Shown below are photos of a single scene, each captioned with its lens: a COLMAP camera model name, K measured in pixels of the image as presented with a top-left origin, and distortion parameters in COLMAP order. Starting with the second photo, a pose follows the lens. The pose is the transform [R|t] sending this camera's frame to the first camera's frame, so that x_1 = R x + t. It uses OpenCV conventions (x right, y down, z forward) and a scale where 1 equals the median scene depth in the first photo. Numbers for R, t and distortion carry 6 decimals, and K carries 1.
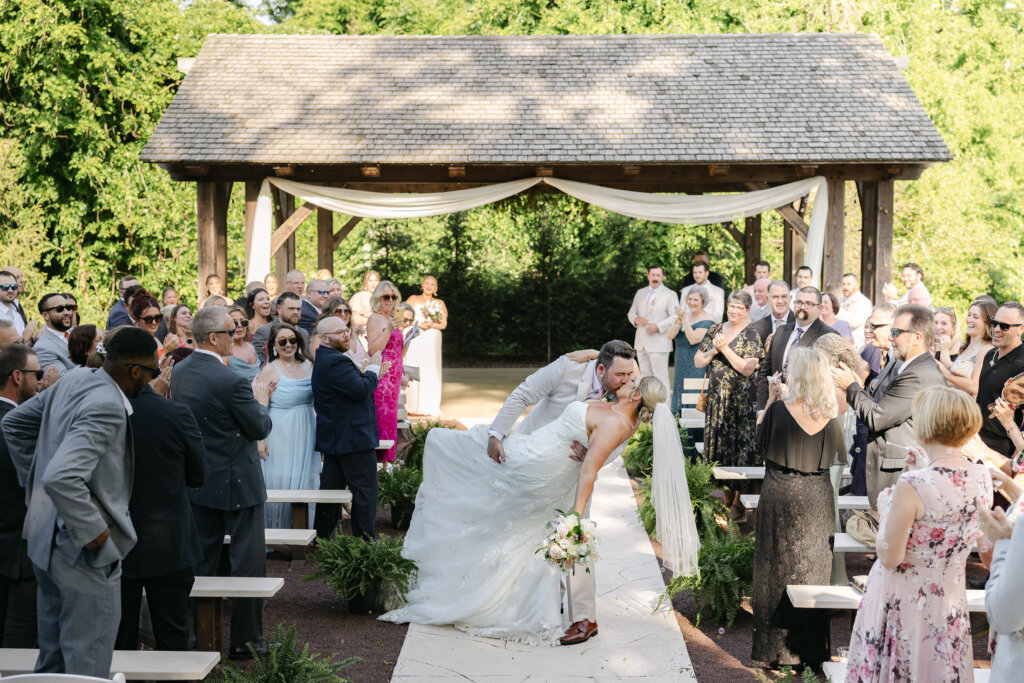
lens RADIAL K [[1018.0, 0, 512.0], [0, 1018.0, 341.5], [0, 0, 1]] dist [0.004250, -0.003588]
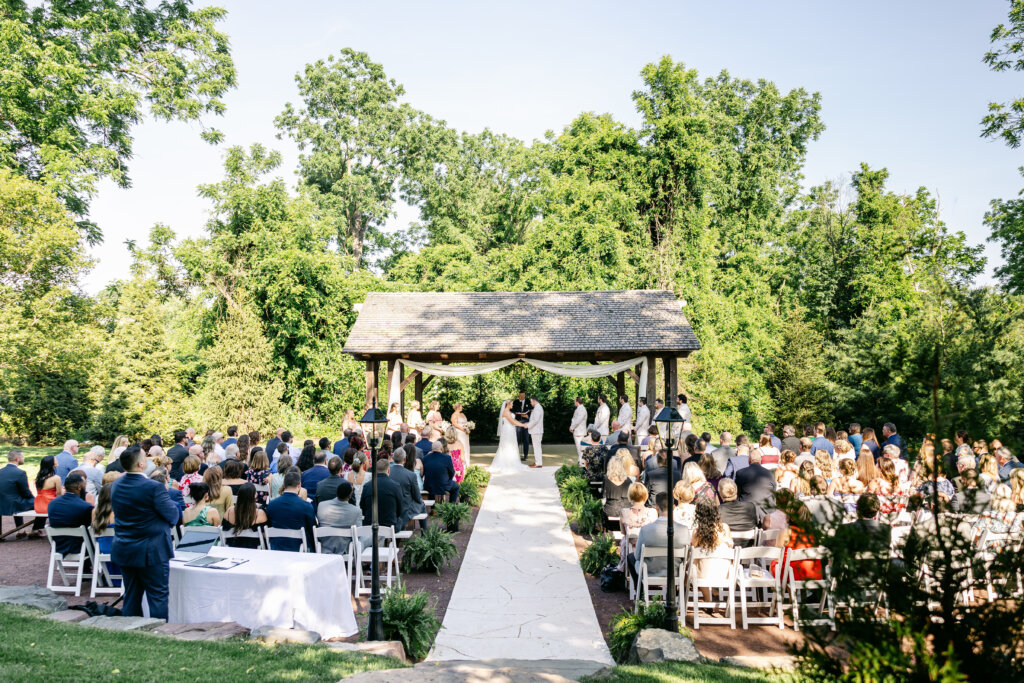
lens RADIAL K [[1018.0, 0, 512.0], [0, 1018.0, 341.5], [0, 0, 1]] dist [0.004250, -0.003588]
pose [[0.999889, -0.009307, 0.011601, -0.012645], [0.010531, 0.993843, -0.110292, 0.043811], [-0.010503, 0.110402, 0.993832, -1.082628]]
